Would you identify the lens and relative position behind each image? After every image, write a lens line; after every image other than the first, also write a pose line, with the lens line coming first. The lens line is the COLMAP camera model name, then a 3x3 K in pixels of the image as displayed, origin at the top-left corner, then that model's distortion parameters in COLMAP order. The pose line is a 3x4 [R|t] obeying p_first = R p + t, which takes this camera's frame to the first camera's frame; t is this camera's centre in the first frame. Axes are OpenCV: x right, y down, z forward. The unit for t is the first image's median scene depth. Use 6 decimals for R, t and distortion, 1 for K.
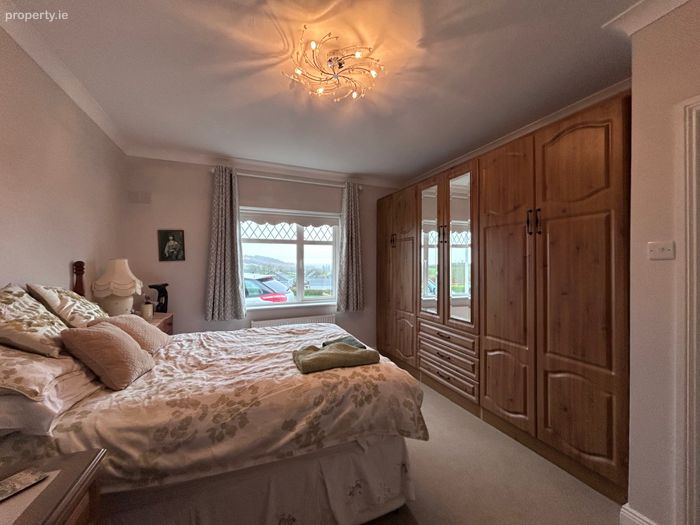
lens RADIAL K [[280.3, 0, 350.6], [0, 280.3, 261.5], [0, 0, 1]] dist [0.001480, -0.000008]
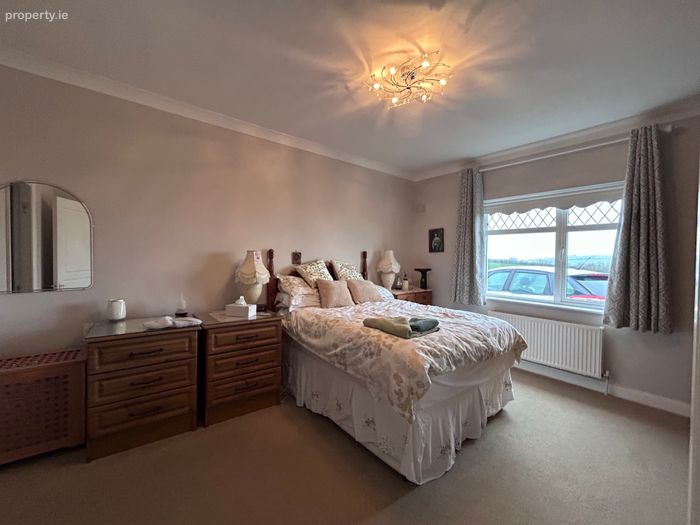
lens RADIAL K [[280.3, 0, 349.6], [0, 280.3, 260.1], [0, 0, 1]] dist [0.001480, -0.000008]
pose [[0.285855, 0.019249, -0.958079, 0.522118], [-0.012980, 0.999784, 0.016214, 0.019042], [0.958185, 0.007801, 0.286043, 0.229305]]
